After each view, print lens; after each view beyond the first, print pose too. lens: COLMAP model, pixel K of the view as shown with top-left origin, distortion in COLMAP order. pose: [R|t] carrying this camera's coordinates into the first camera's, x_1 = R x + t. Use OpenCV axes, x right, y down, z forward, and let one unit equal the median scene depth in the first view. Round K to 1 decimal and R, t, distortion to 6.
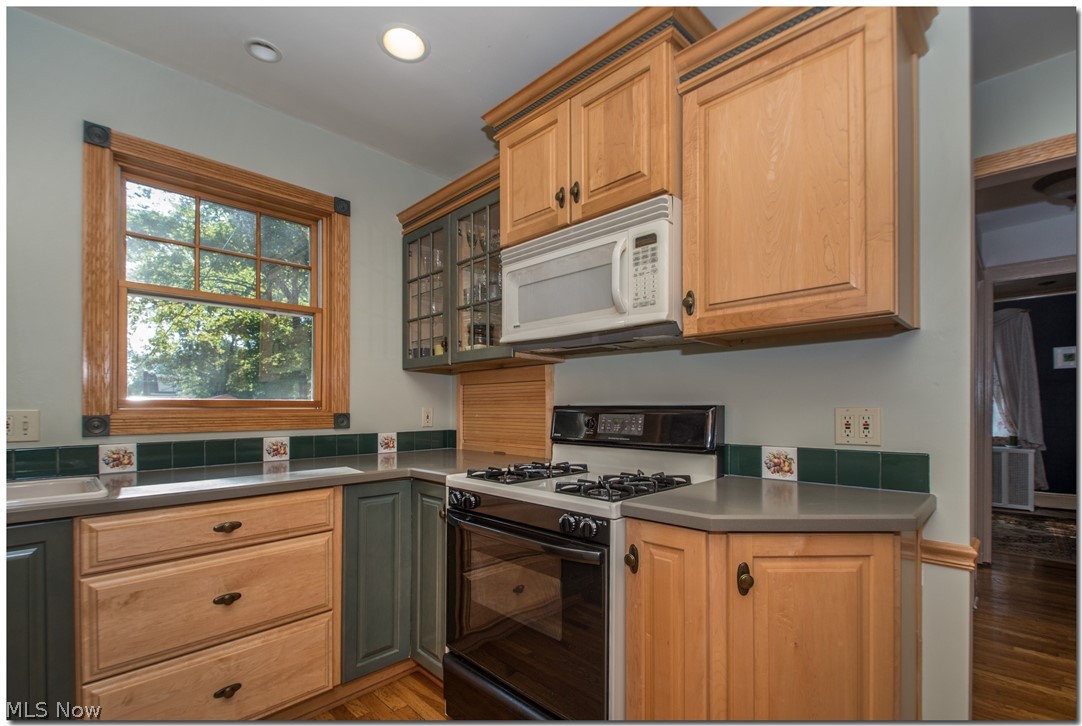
lens RADIAL K [[487.6, 0, 516.2], [0, 487.6, 405.8], [0, 0, 1]] dist [0.005061, -0.004220]
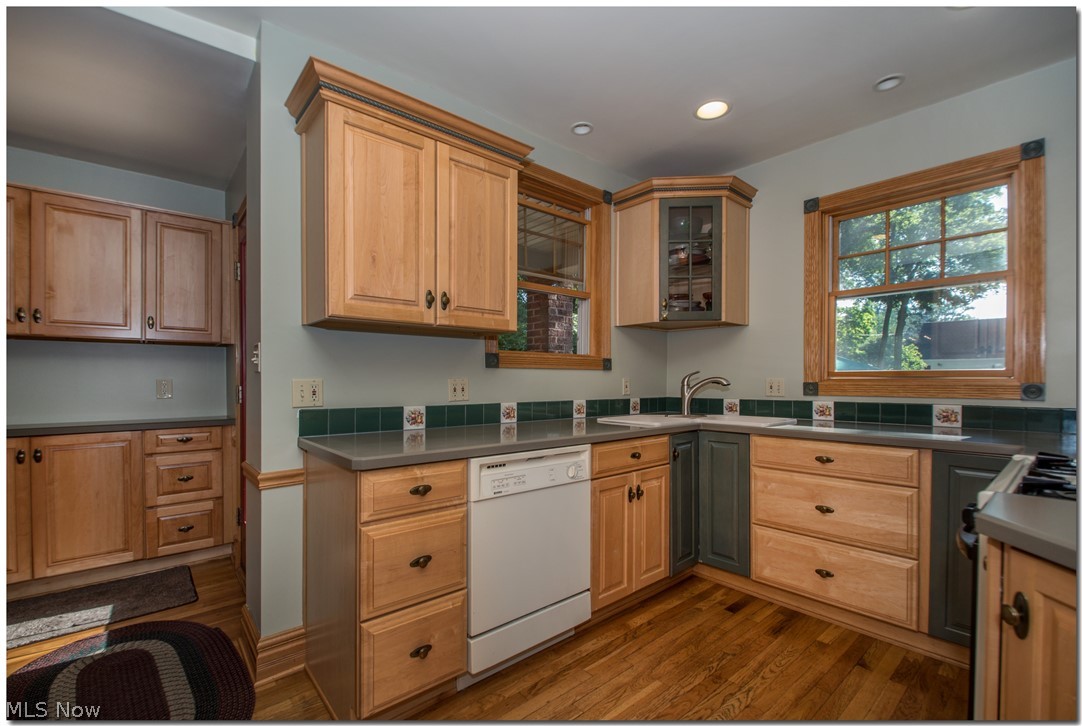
lens RADIAL K [[459.0, 0, 536.2], [0, 459.0, 380.1], [0, 0, 1]] dist [-0.006712, -0.003742]
pose [[-0.068856, 0.002000, -0.997625, 0.662647], [0.002144, 0.999996, 0.001857, 0.007744], [0.997624, -0.002011, -0.068860, 0.200828]]
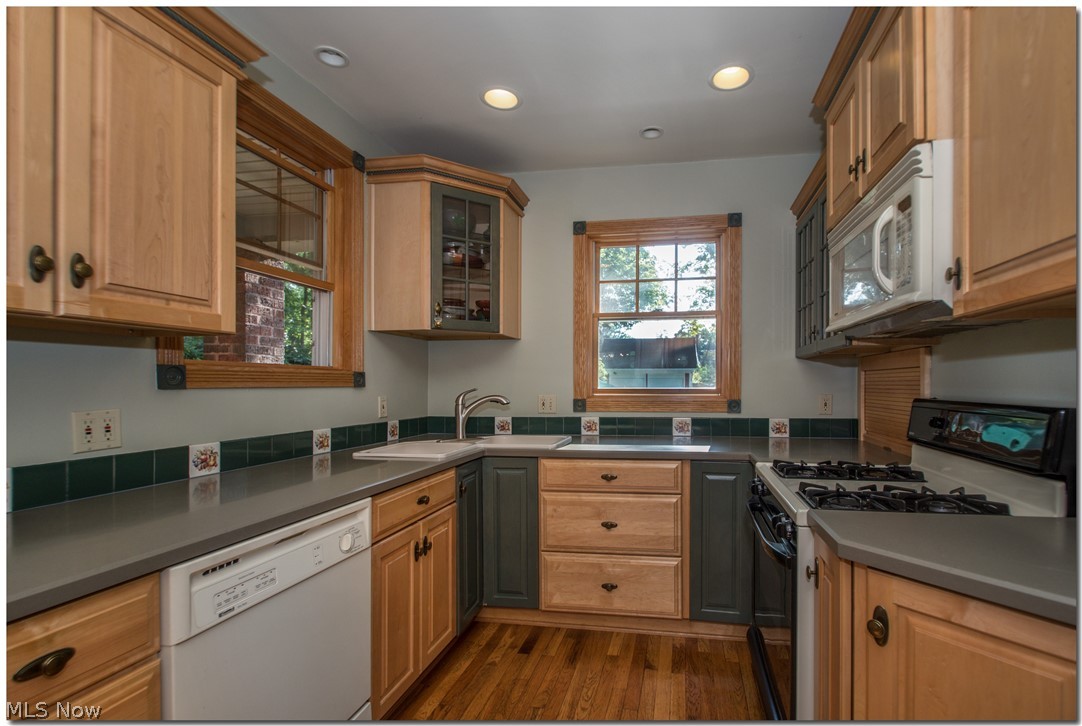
lens RADIAL K [[487.6, 0, 603.9], [0, 487.6, 385.0], [0, 0, 1]] dist [0.005061, -0.004220]
pose [[0.598889, 0.001042, -0.800831, 0.485210], [0.004386, 0.999980, 0.004581, -0.032773], [0.800820, -0.006256, 0.598872, 0.077930]]
